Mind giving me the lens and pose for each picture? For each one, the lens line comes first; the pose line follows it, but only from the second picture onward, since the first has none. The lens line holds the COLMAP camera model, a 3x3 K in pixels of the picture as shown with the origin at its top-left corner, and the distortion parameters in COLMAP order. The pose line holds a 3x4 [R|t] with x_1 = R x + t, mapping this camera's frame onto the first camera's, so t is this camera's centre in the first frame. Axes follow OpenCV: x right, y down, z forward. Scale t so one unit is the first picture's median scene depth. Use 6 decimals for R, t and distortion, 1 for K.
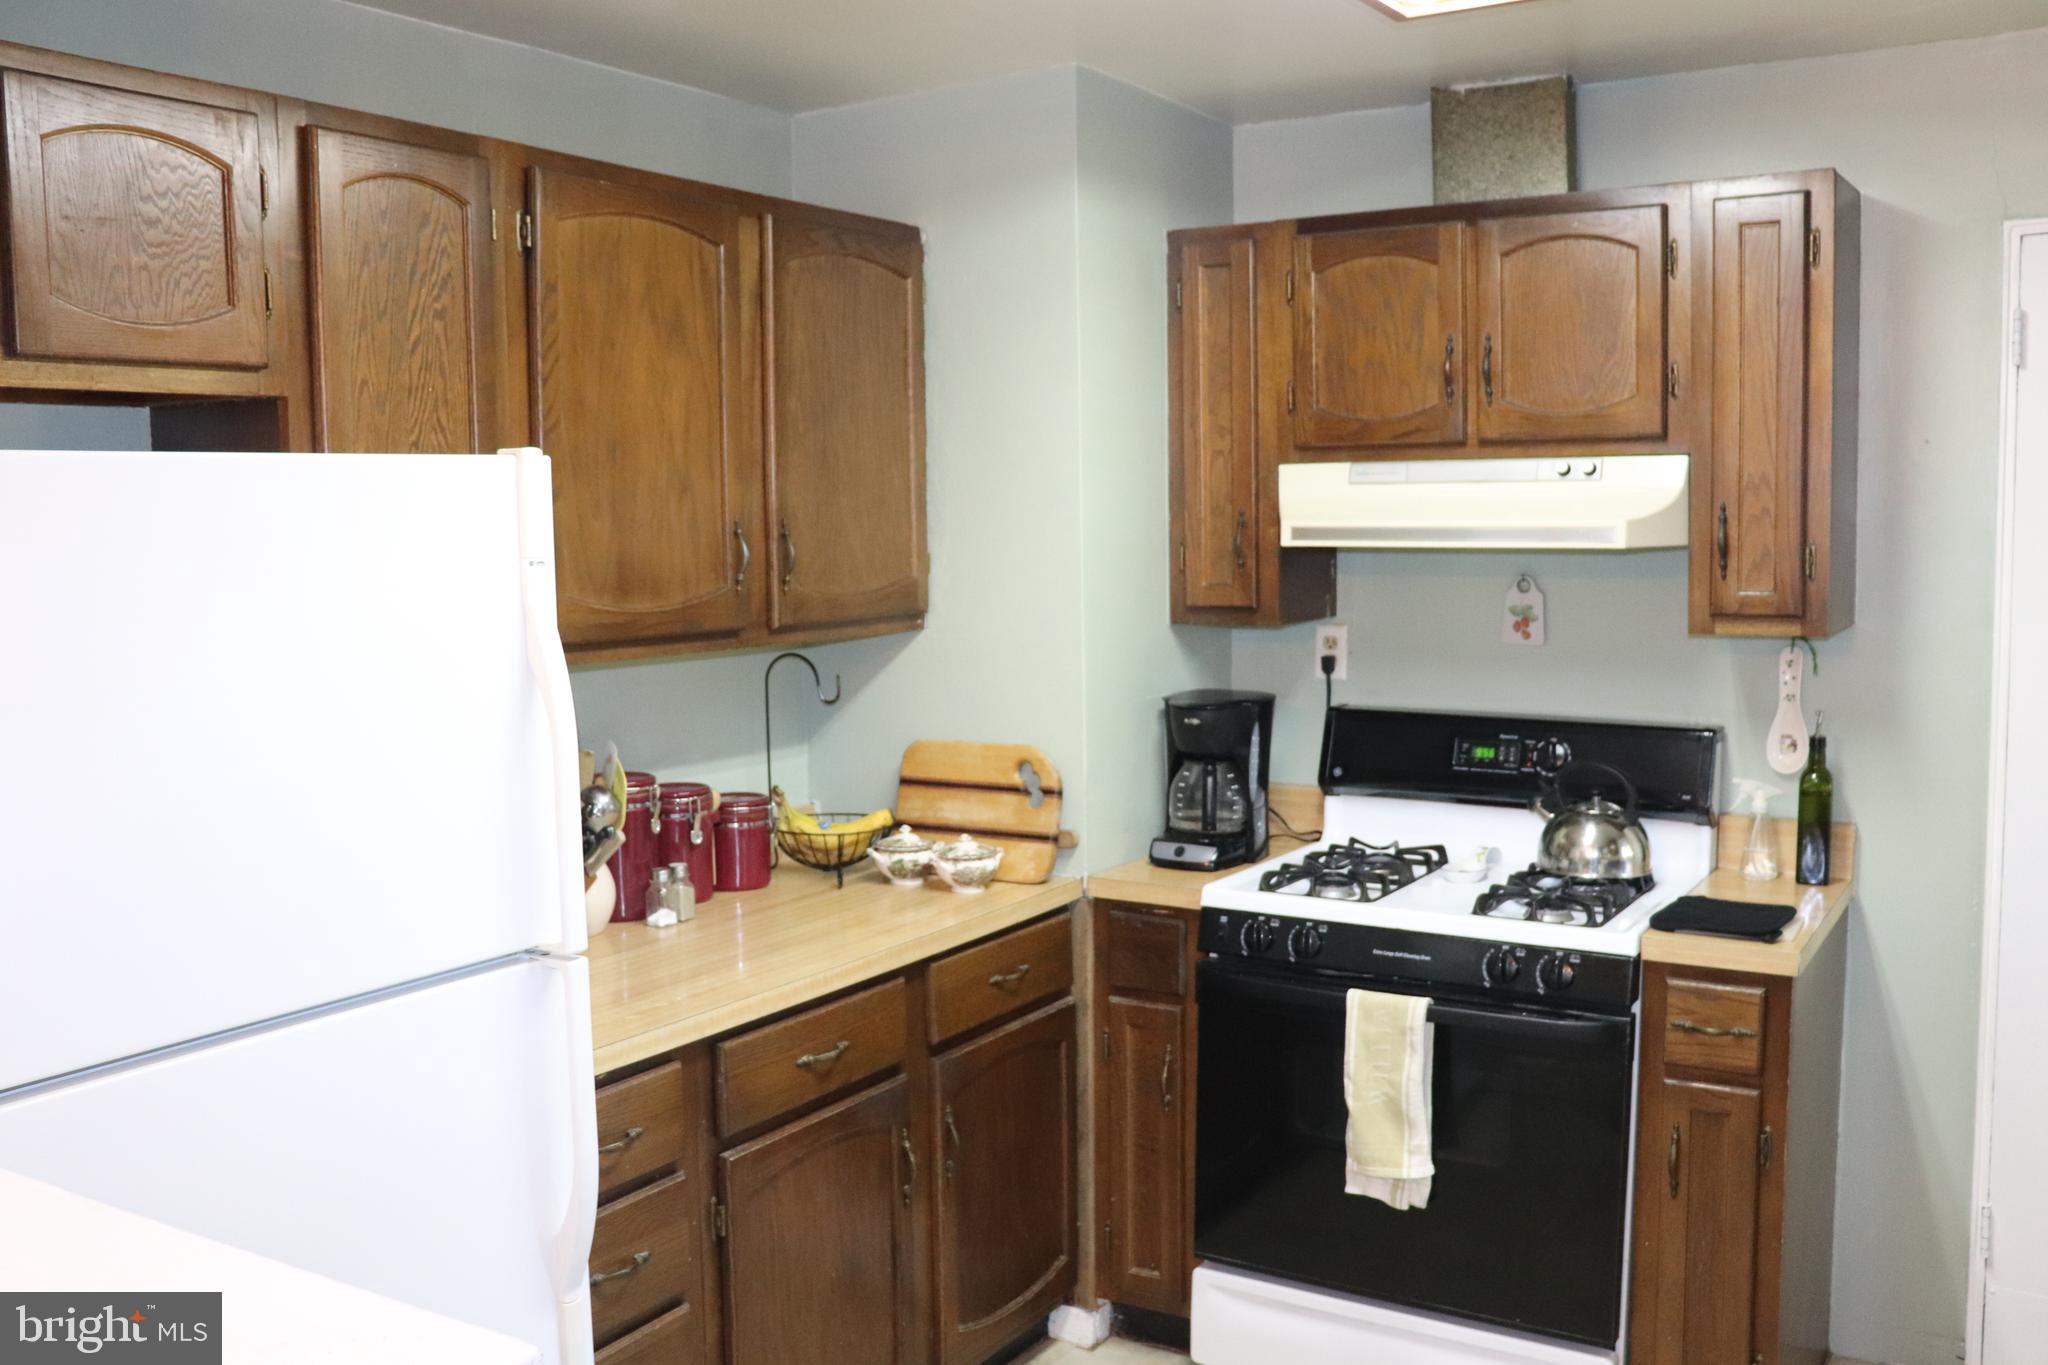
lens RADIAL K [[1890.6, 0, 1027.8], [0, 1890.6, 679.1], [0, 0, 1]] dist [-0.054481, 0.000000]
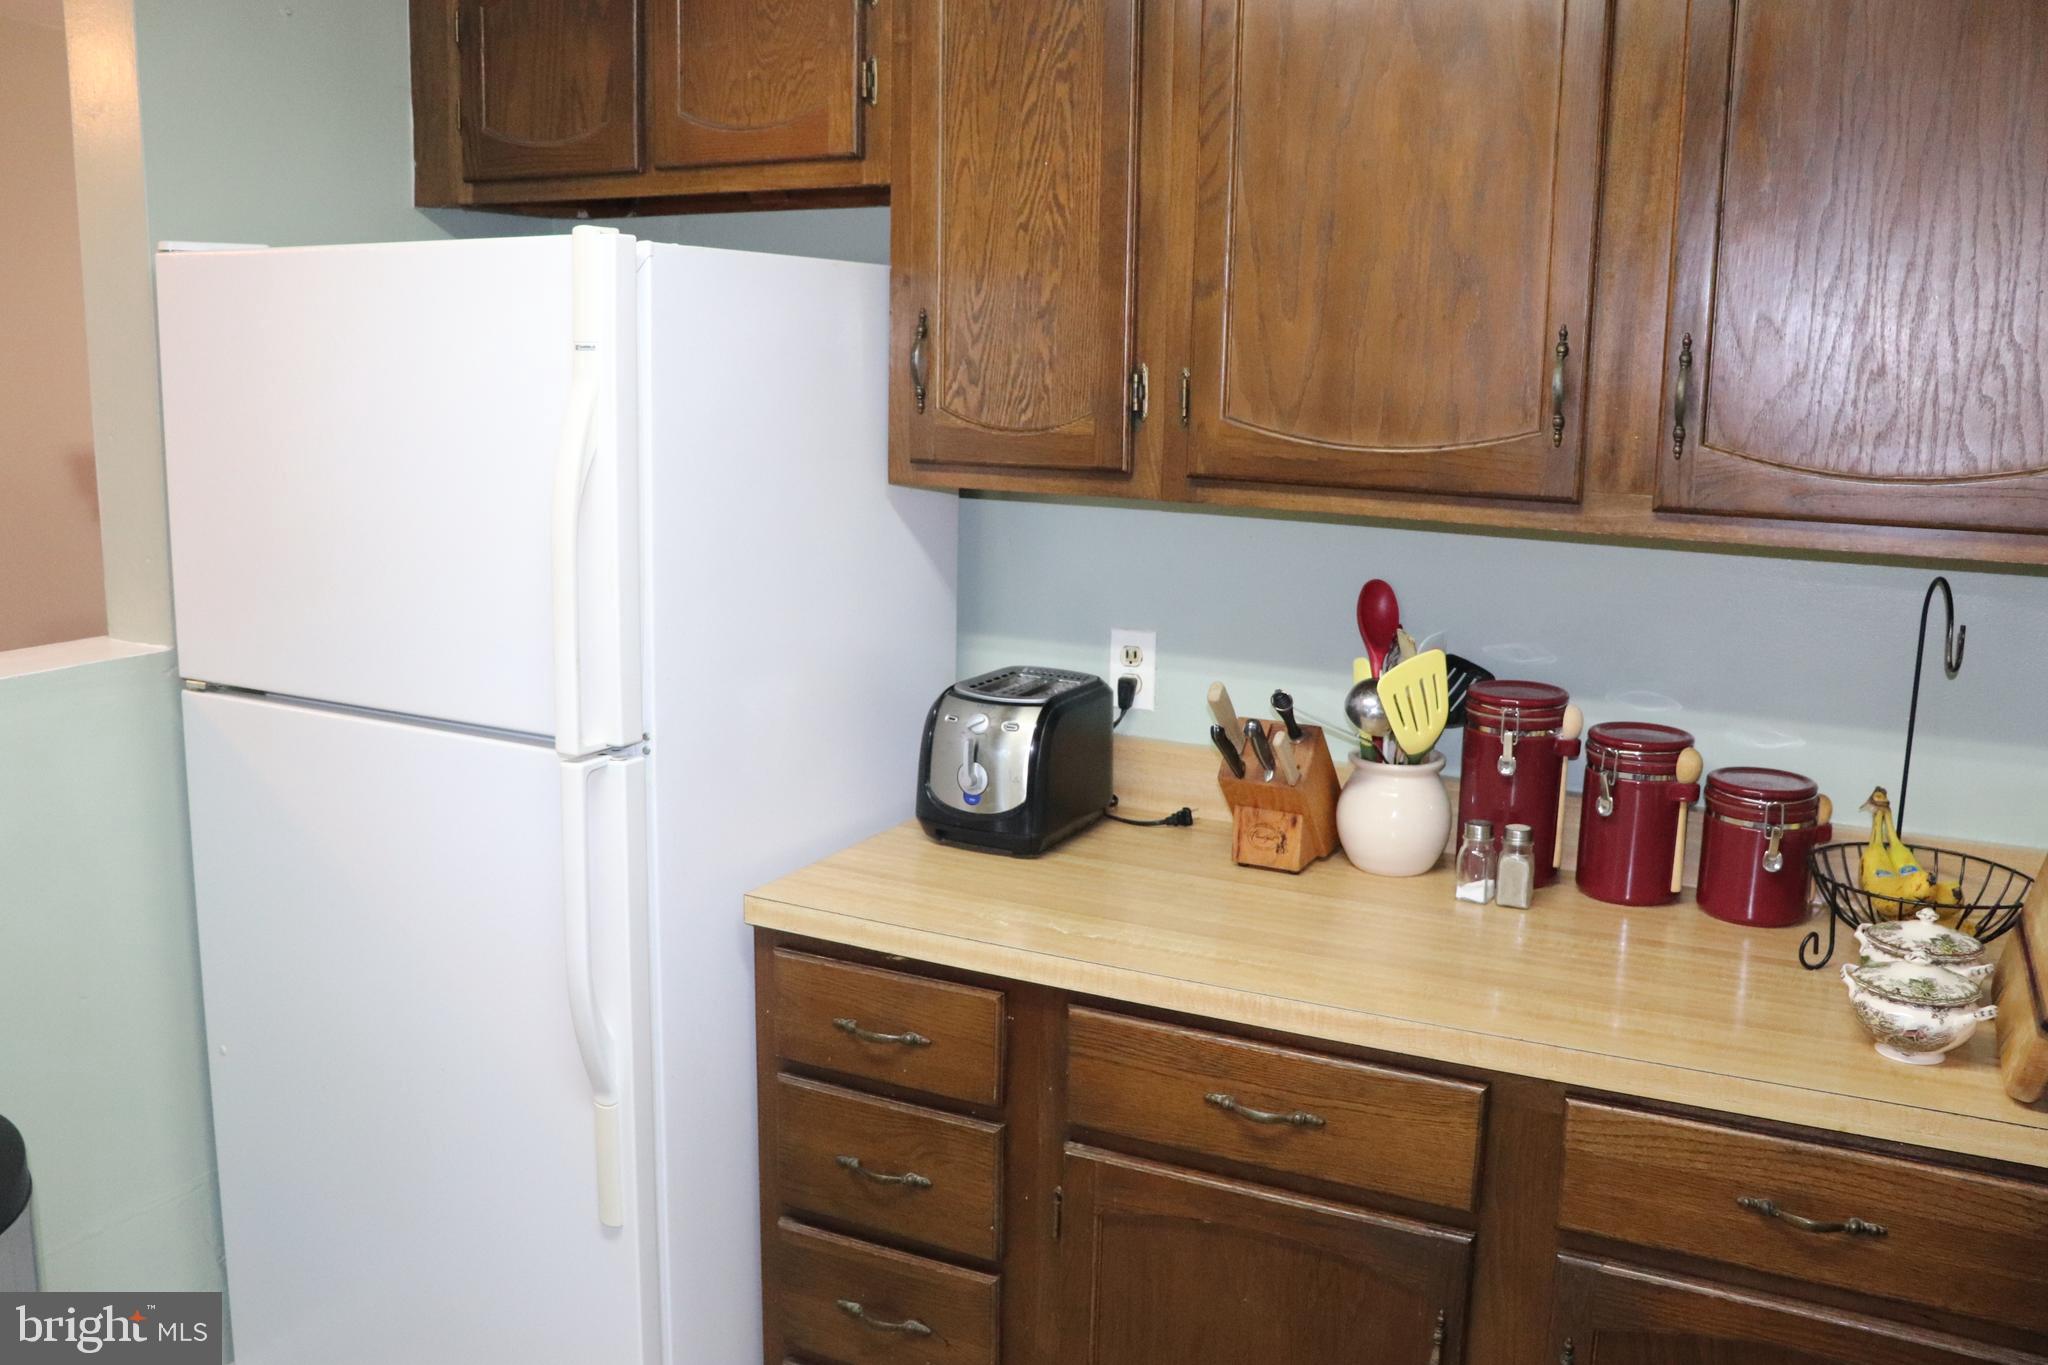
lens RADIAL K [[1751.5, 0, 1026.9], [0, 1751.5, 684.3], [0, 0, 1]] dist [-0.131834, 0.101337]
pose [[0.089523, 0.200088, -0.975679, 0.516674], [-0.110872, 0.975526, 0.189884, -0.069013], [0.989794, 0.091177, 0.109516, 0.918140]]
